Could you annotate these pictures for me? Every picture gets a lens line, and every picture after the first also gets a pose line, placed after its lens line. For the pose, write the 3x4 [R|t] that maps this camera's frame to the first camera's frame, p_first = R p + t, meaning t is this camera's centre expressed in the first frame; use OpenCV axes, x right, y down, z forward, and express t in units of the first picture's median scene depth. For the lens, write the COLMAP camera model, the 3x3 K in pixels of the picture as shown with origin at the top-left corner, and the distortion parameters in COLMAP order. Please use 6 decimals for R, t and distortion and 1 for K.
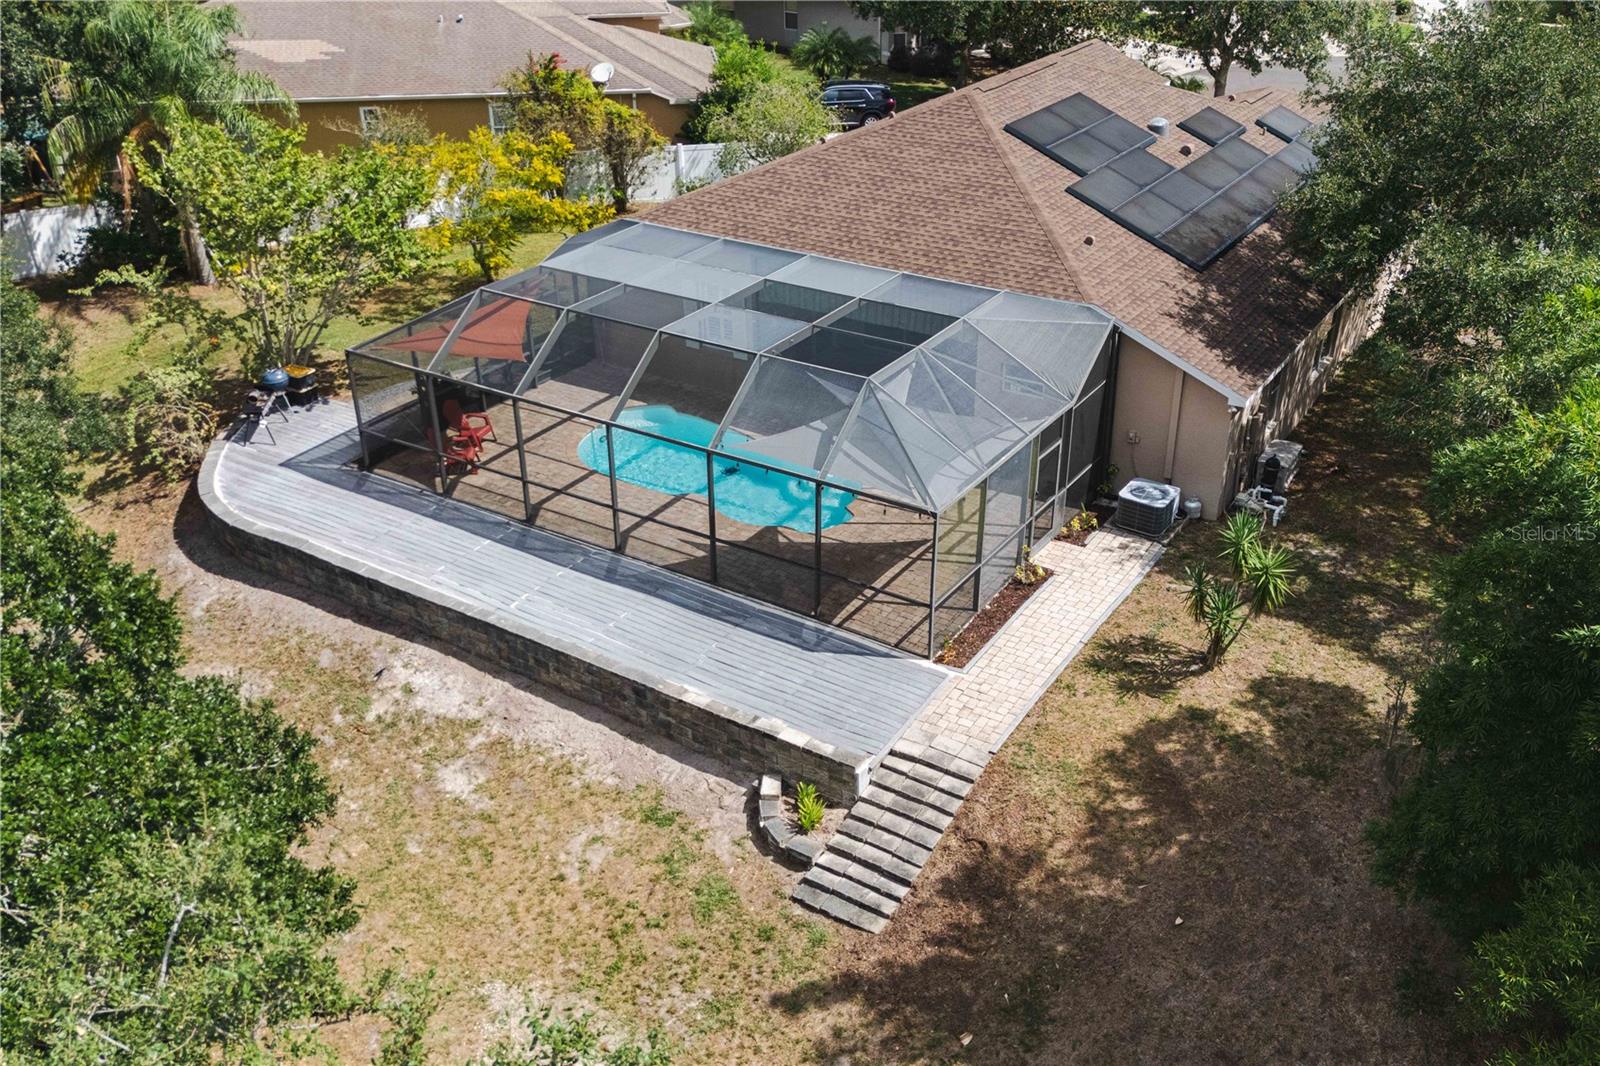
lens RADIAL K [[1428.6, 0, 800.0], [0, 1428.6, 533.0], [0, 0, 1]] dist [0.040498, -0.011855]
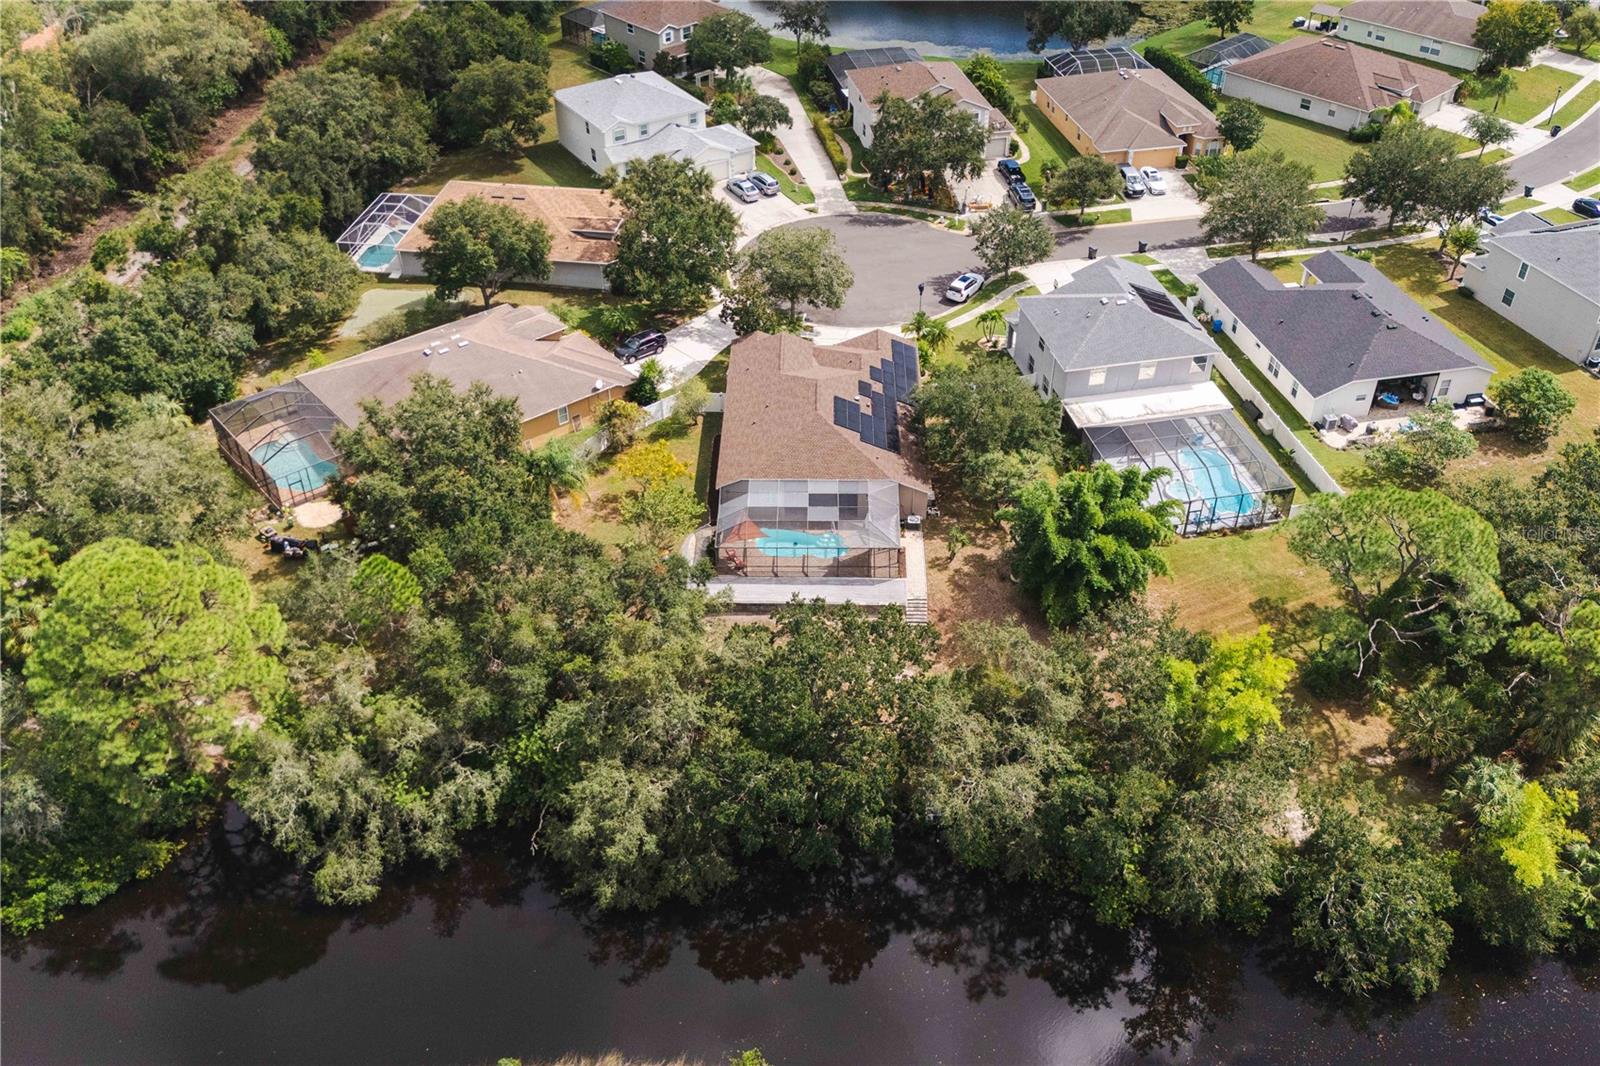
lens RADIAL K [[1428.6, 0, 800.0], [0, 1428.6, 533.0], [0, 0, 1]] dist [0.040498, -0.011855]
pose [[0.844989, -0.319764, 0.428655, -1.677971], [0.264996, 0.946580, 0.183748, -0.779348], [-0.464512, -0.041673, 0.884586, -2.267545]]
